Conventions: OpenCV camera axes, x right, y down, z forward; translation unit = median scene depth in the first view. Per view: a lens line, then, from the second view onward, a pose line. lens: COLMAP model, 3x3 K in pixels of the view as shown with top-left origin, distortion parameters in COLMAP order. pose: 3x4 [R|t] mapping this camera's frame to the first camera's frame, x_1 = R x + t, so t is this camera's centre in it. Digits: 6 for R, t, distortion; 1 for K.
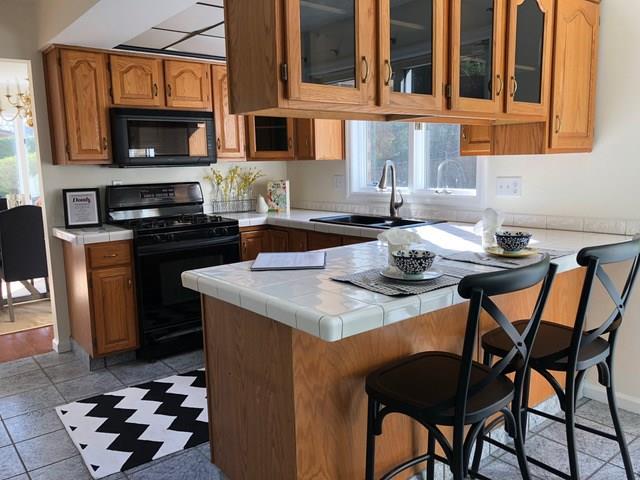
lens RADIAL K [[523.9, 0, 321.1], [0, 523.9, 239.3], [0, 0, 1]] dist [0.010050, -0.008454]
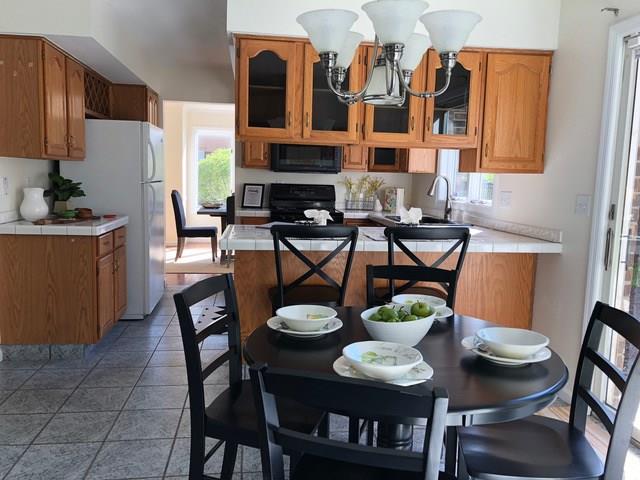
lens RADIAL K [[523.9, 0, 318.8], [0, 523.9, 240.2], [0, 0, 1]] dist [0.010050, -0.008454]
pose [[0.845278, 0.111883, -0.522481, 0.533300], [-0.125684, 0.992029, 0.009098, 0.031938], [0.519334, 0.057977, 0.852602, -0.225373]]
